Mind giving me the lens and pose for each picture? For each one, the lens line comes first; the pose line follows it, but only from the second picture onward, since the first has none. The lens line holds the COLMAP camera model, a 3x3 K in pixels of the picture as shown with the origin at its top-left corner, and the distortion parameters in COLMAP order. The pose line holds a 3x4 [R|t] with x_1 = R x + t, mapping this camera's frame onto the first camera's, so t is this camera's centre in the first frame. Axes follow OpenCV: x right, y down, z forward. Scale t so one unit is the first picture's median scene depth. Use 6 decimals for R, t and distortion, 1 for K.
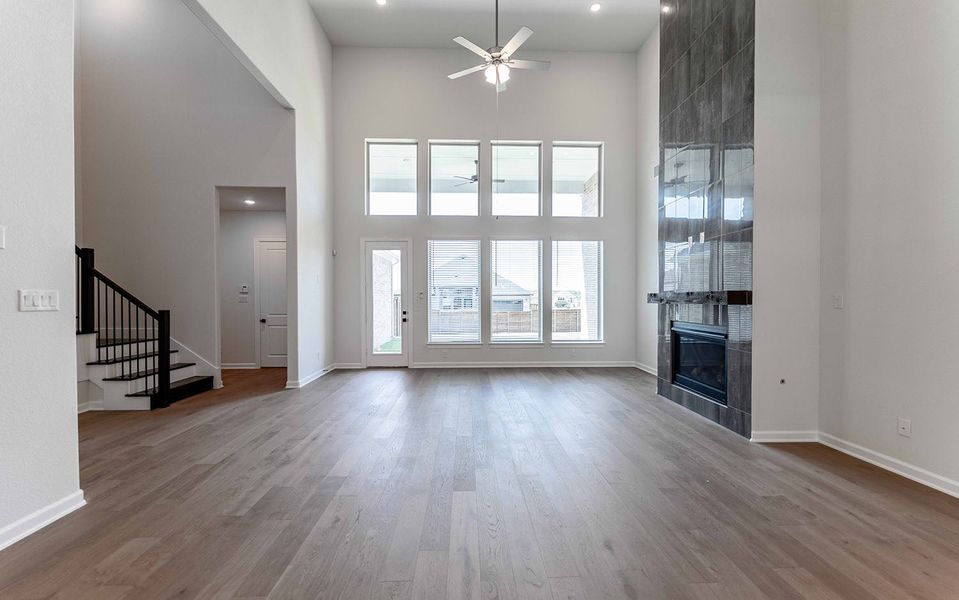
lens RADIAL K [[389.6, 0, 480.2], [0, 389.6, 303.1], [0, 0, 1]] dist [0.001820, -0.001601]
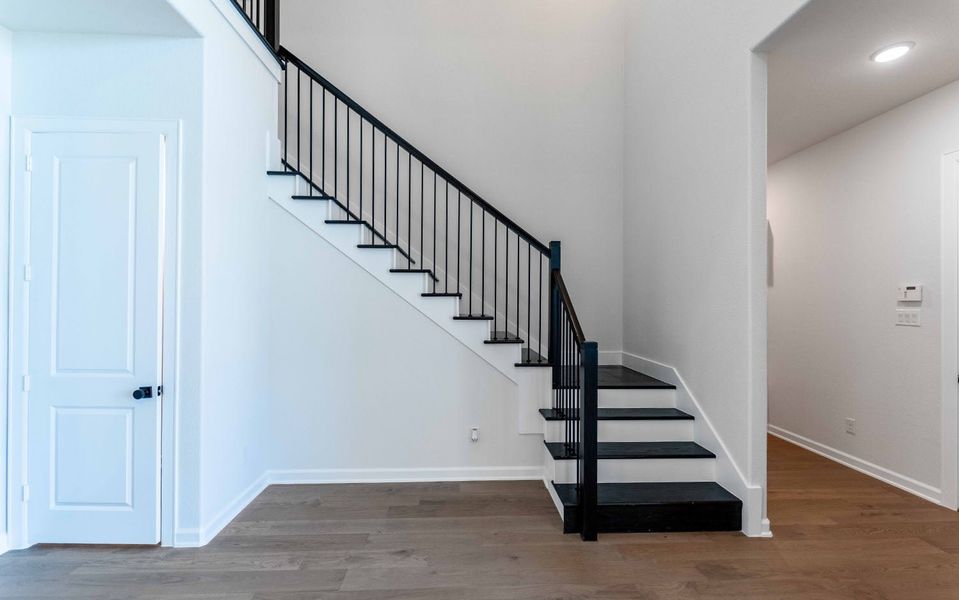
lens RADIAL K [[389.6, 0, 478.2], [0, 389.6, 303.6], [0, 0, 1]] dist [0.001820, -0.001601]
pose [[0.011077, -0.003926, -0.999931, -0.261073], [-0.023144, 0.999723, -0.004182, -0.017128], [0.999671, 0.023188, 0.010983, 0.693209]]
